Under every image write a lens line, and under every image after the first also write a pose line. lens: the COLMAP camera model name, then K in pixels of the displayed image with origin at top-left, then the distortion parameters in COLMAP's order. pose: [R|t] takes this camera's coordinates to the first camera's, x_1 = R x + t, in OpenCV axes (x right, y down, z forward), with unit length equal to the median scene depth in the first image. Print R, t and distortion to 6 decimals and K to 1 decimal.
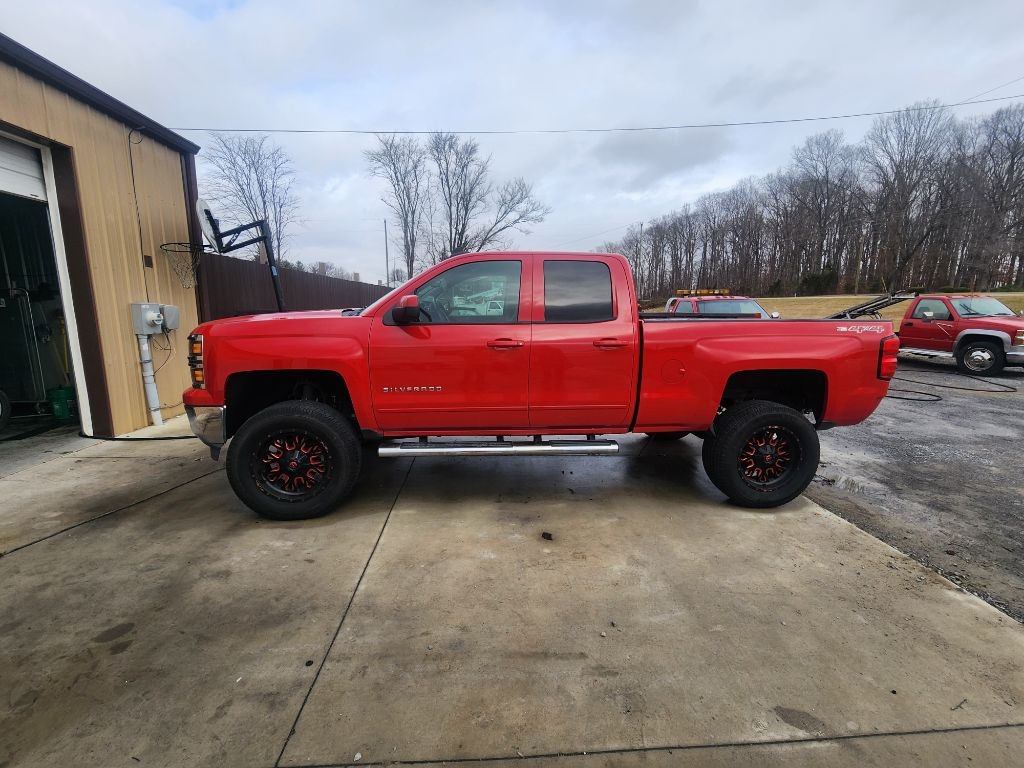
lens RADIAL K [[418.9, 0, 517.4], [0, 418.9, 381.5], [0, 0, 1]] dist [0.002192, -0.002407]
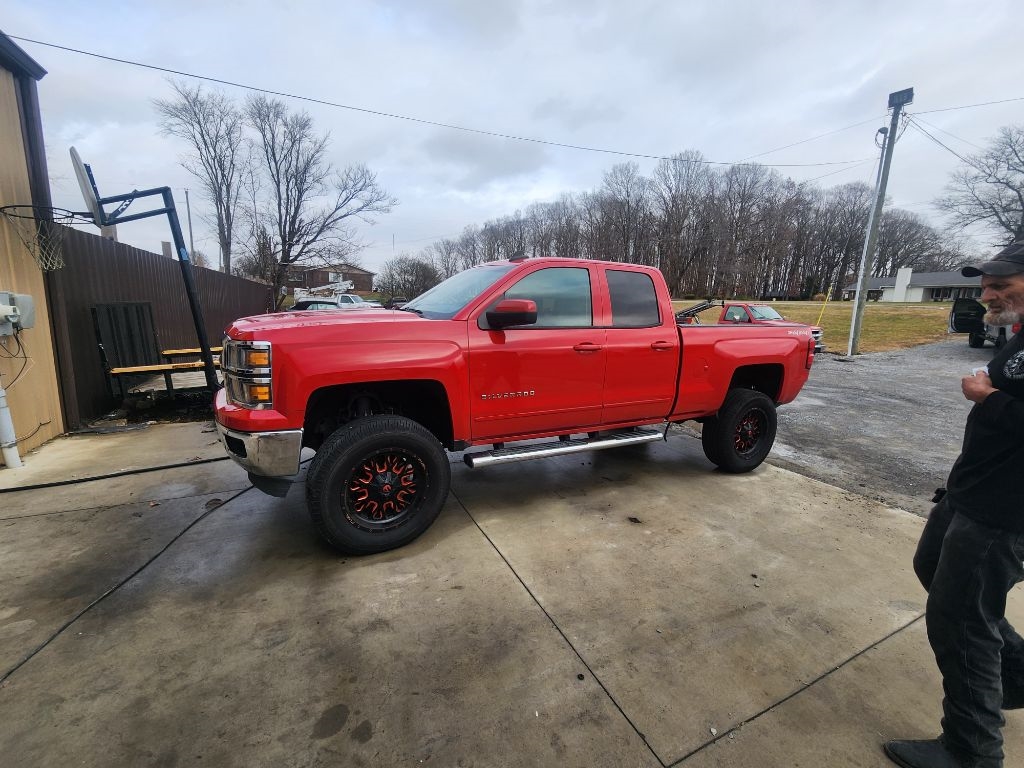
lens RADIAL K [[418.9, 0, 516.0], [0, 418.9, 380.4], [0, 0, 1]] dist [0.002192, -0.002407]
pose [[0.926268, -0.042787, 0.374430, -0.344874], [0.040354, 0.999083, 0.014338, -0.016281], [-0.374700, 0.001829, 0.927144, 0.049344]]
